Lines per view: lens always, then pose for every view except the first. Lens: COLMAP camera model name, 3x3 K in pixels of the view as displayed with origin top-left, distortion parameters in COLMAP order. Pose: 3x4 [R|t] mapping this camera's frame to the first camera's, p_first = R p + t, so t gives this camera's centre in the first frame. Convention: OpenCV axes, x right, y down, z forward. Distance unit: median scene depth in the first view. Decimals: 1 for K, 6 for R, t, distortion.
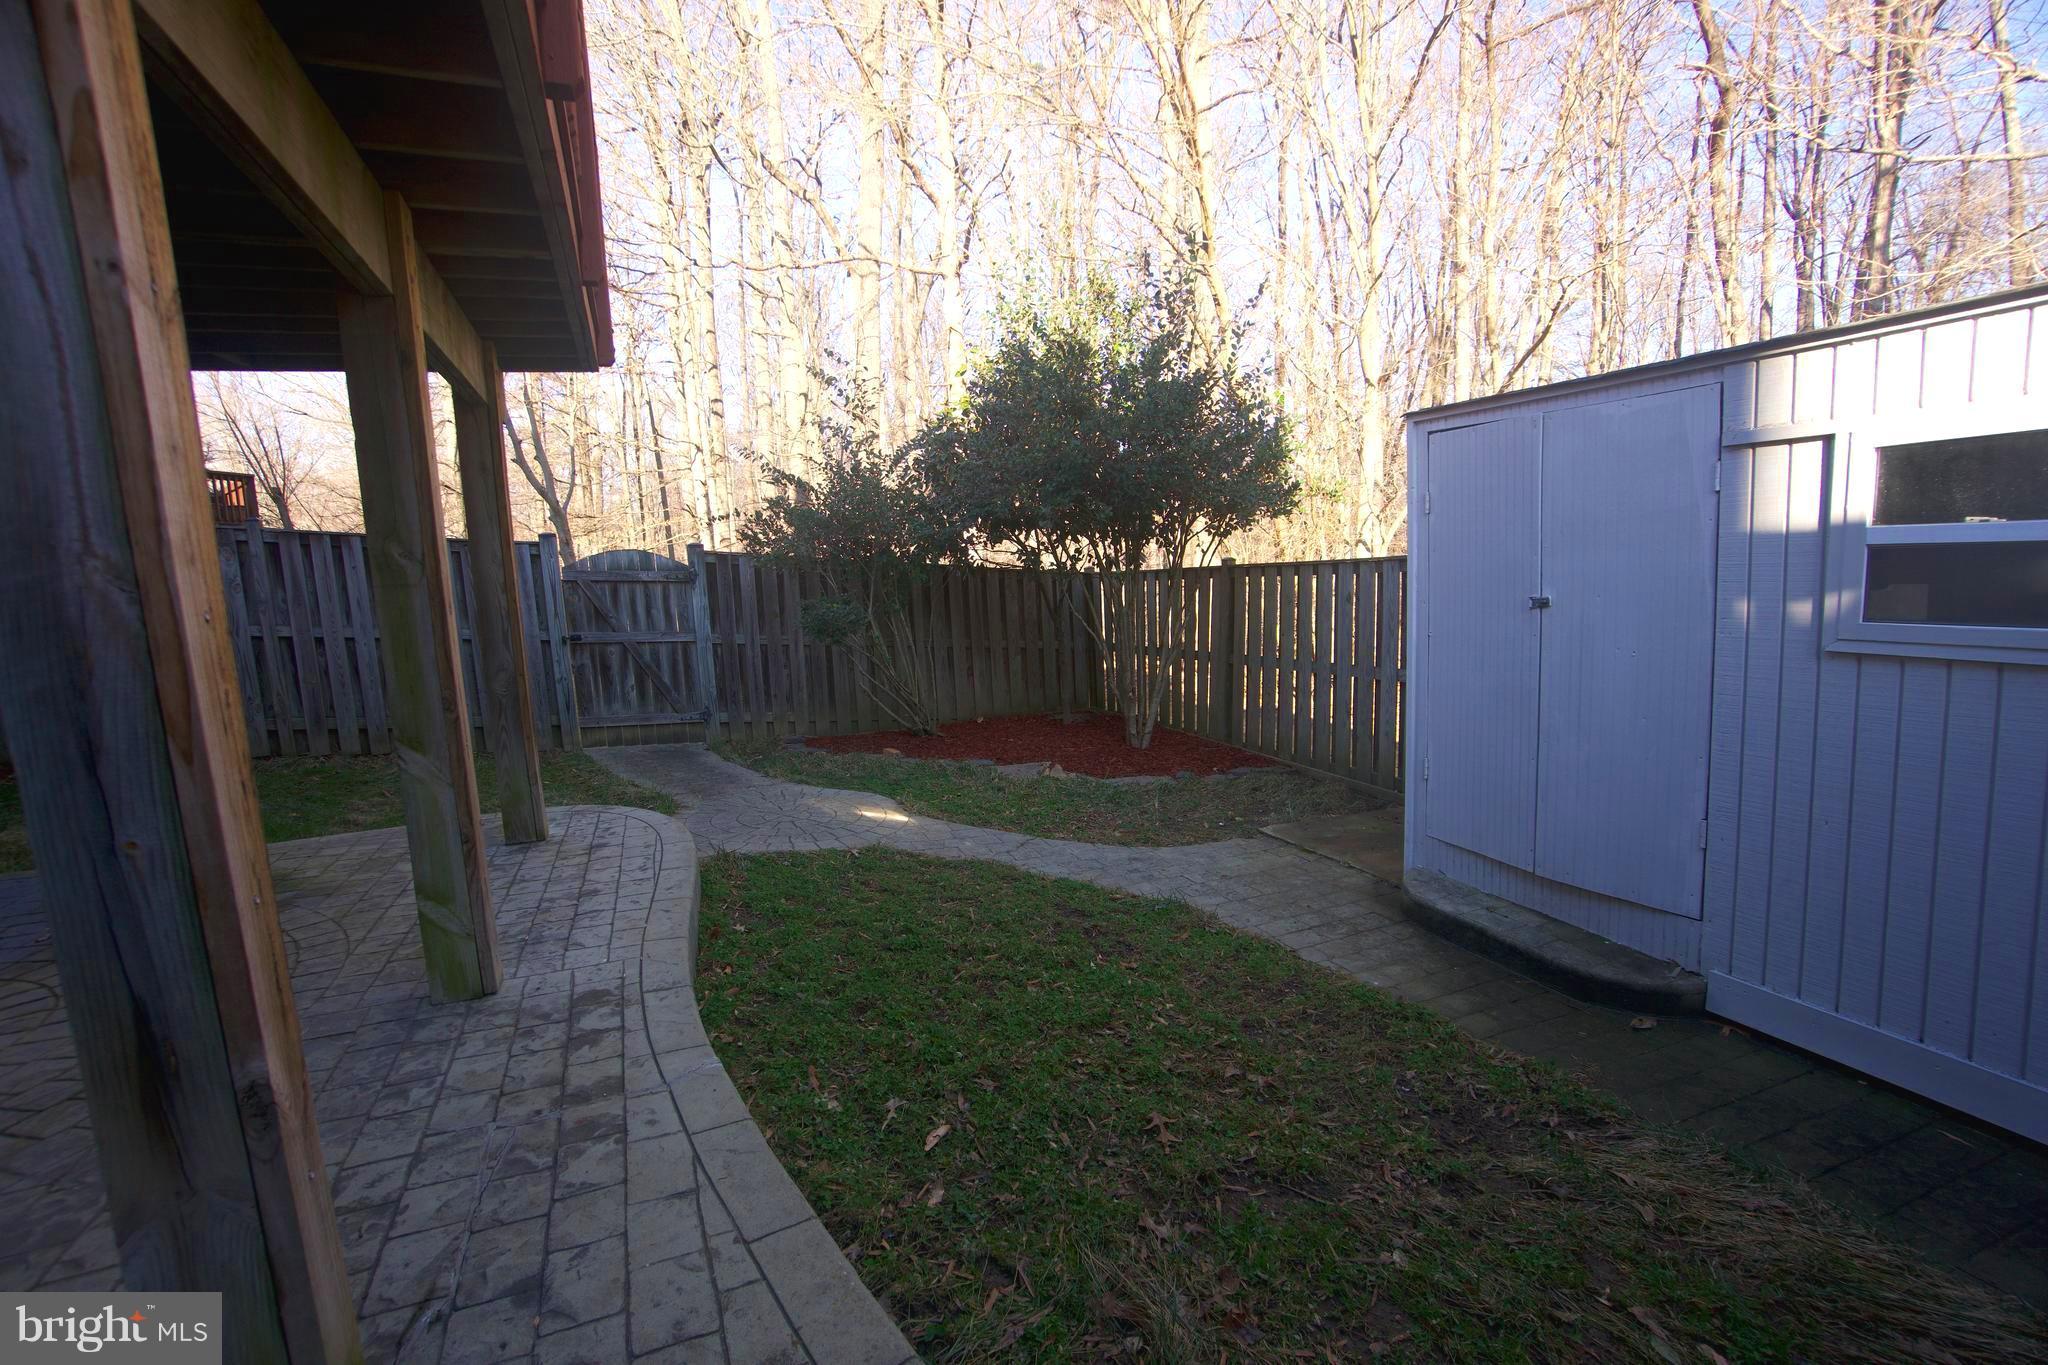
lens RADIAL K [[904.3, 0, 1004.0], [0, 904.3, 676.9], [0, 0, 1]] dist [-0.064855, 0.024039]
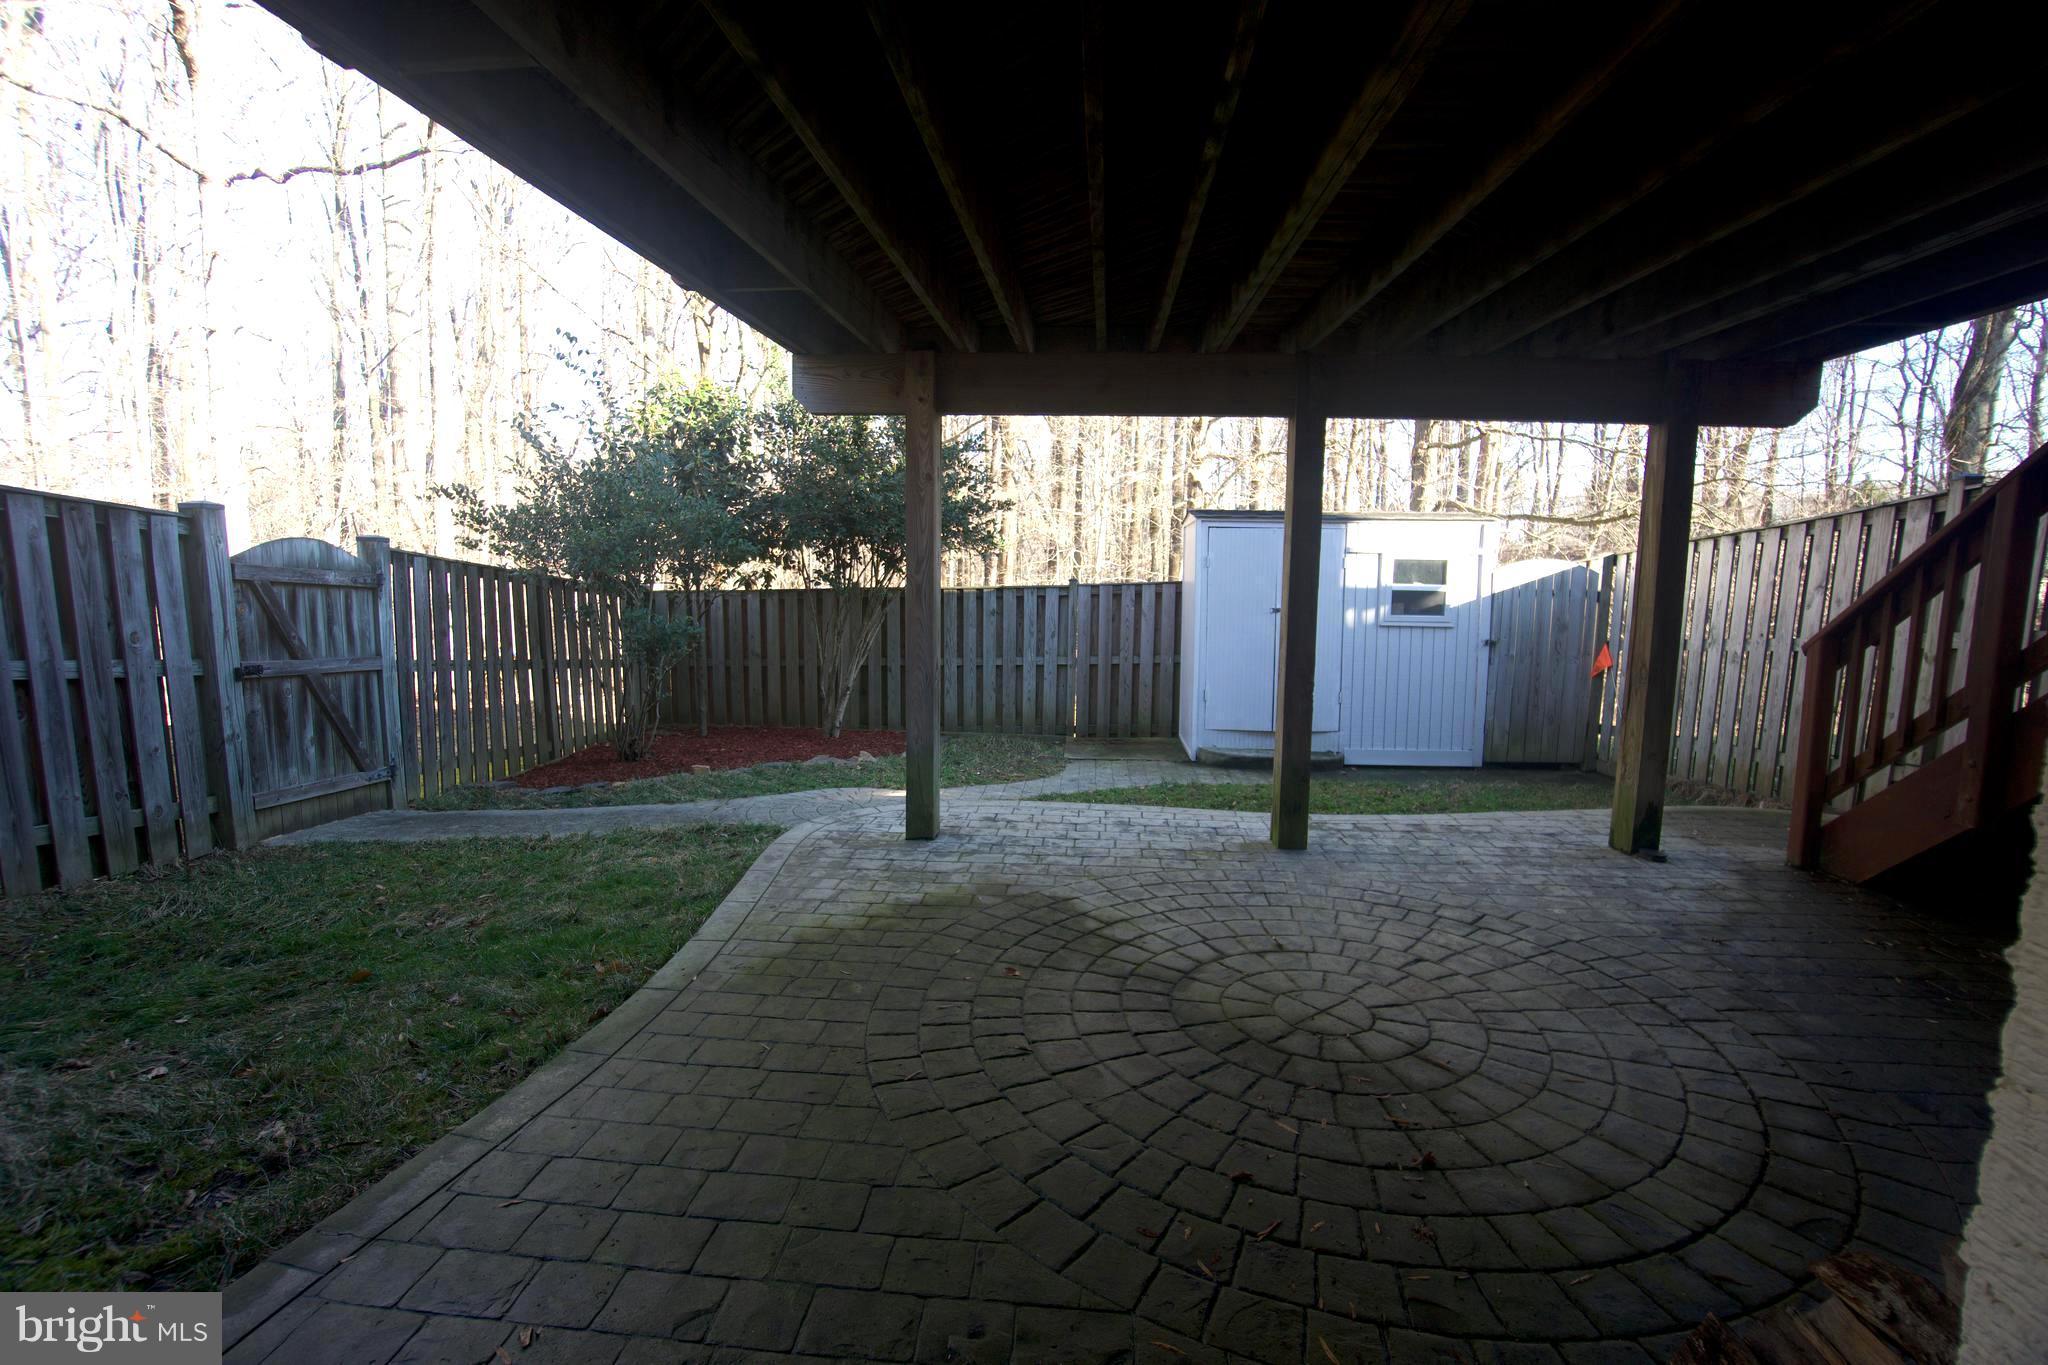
lens RADIAL K [[904.3, 0, 1004.0], [0, 904.3, 676.9], [0, 0, 1]] dist [-0.064855, 0.024039]
pose [[0.466263, -0.055061, 0.882931, -1.601116], [0.082990, 0.996382, 0.018310, -0.011159], [-0.880745, 0.064737, 0.469145, 0.479084]]
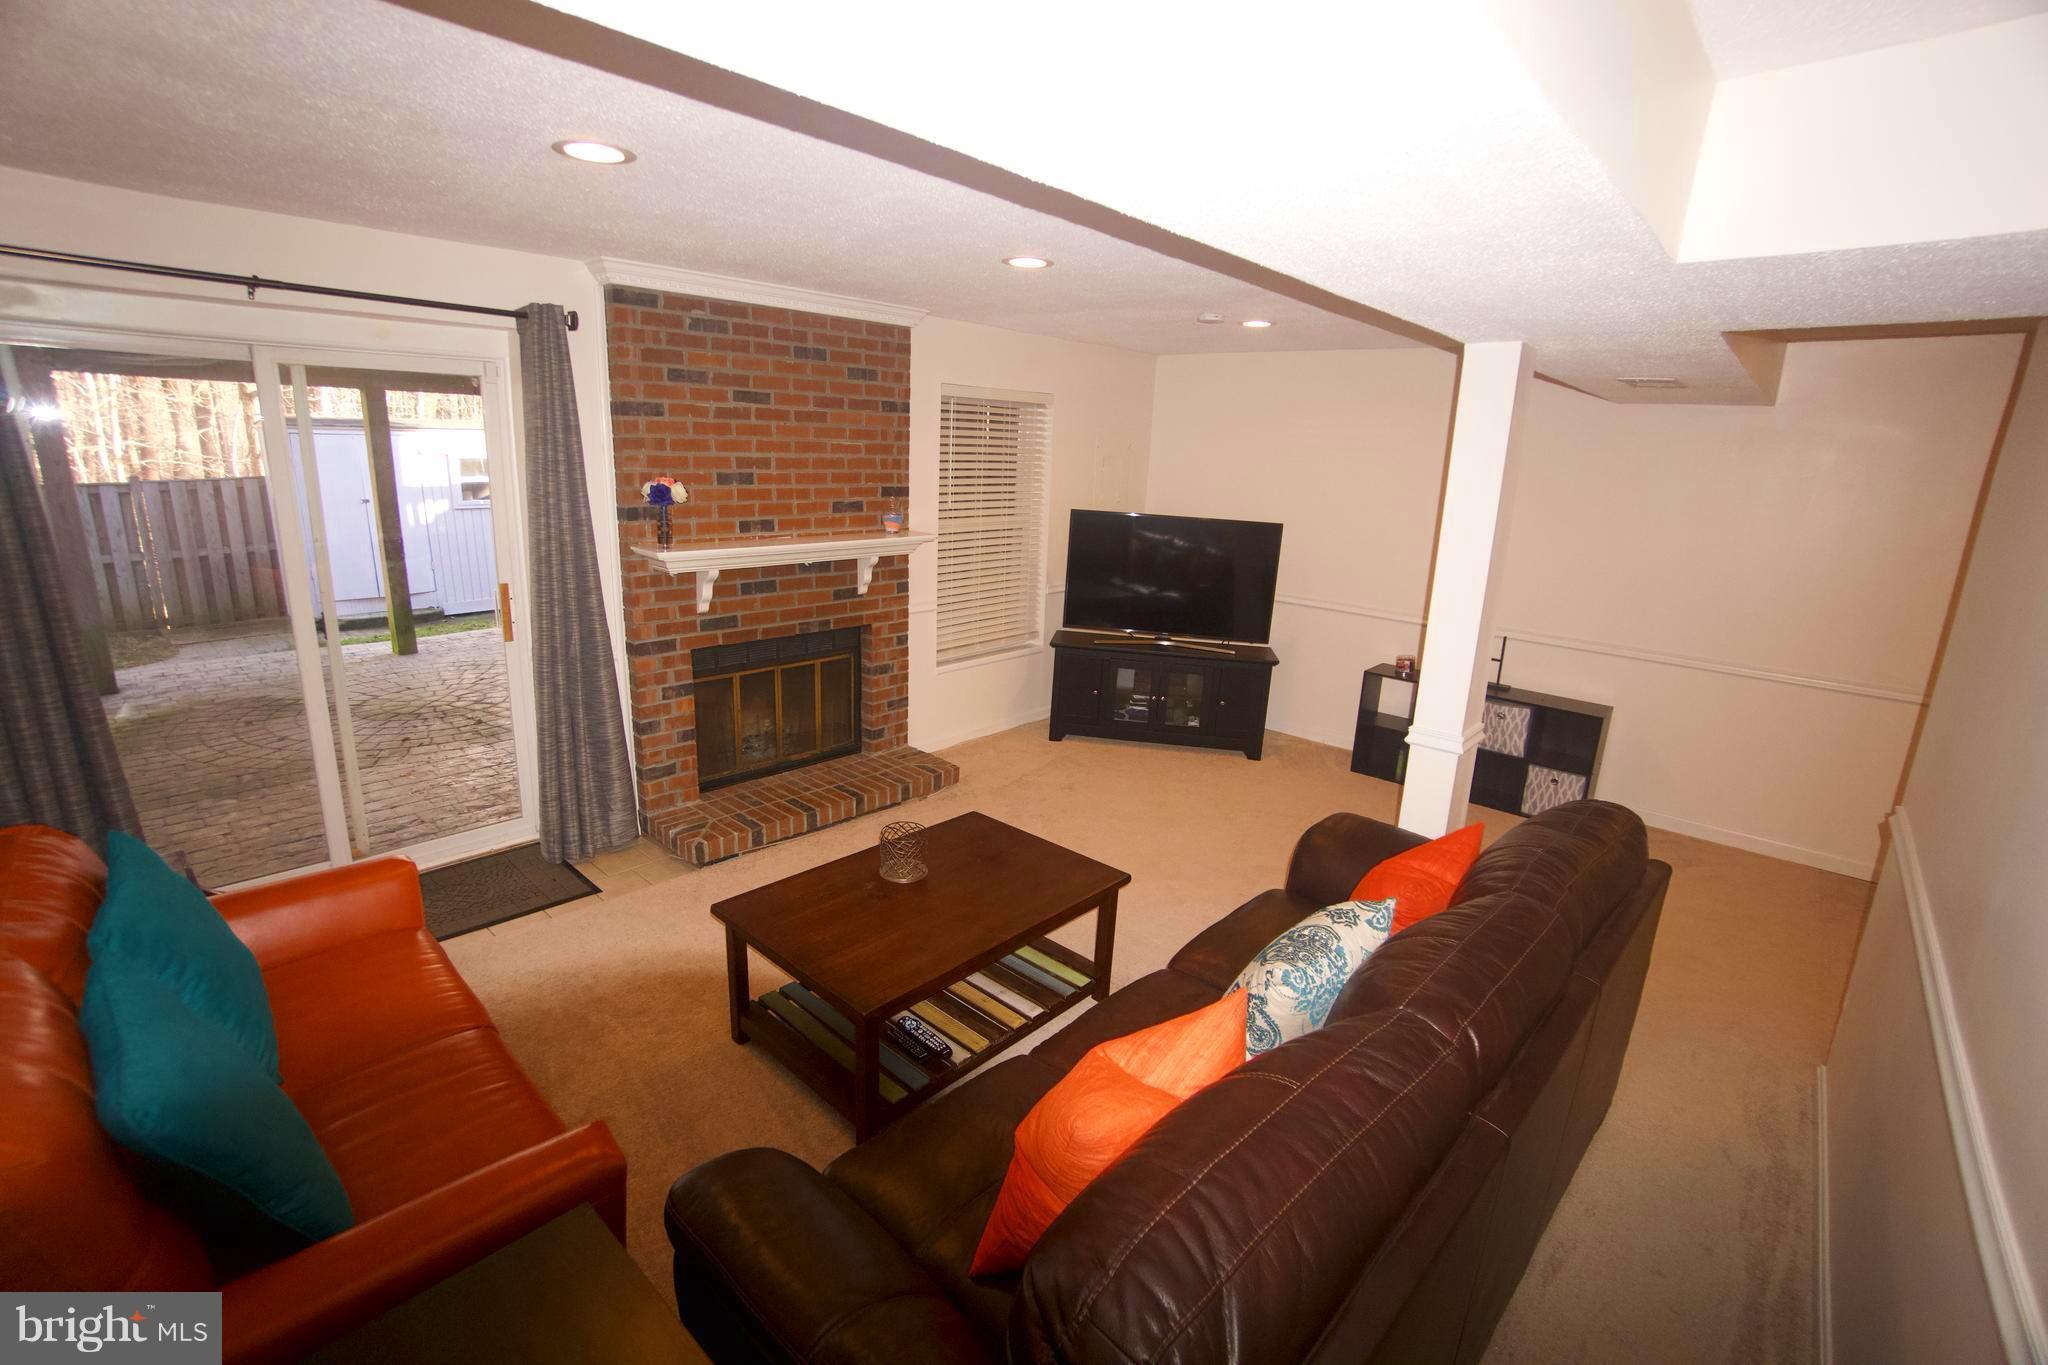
lens RADIAL K [[907.1, 0, 1009.1], [0, 907.1, 670.2], [0, 0, 1]] dist [-0.062846, 0.024025]
pose [[-0.423426, -0.182656, 0.887326, -2.654332], [0.107200, 0.962480, 0.249282, -0.040852], [-0.899566, 0.200673, -0.387958, 0.293633]]
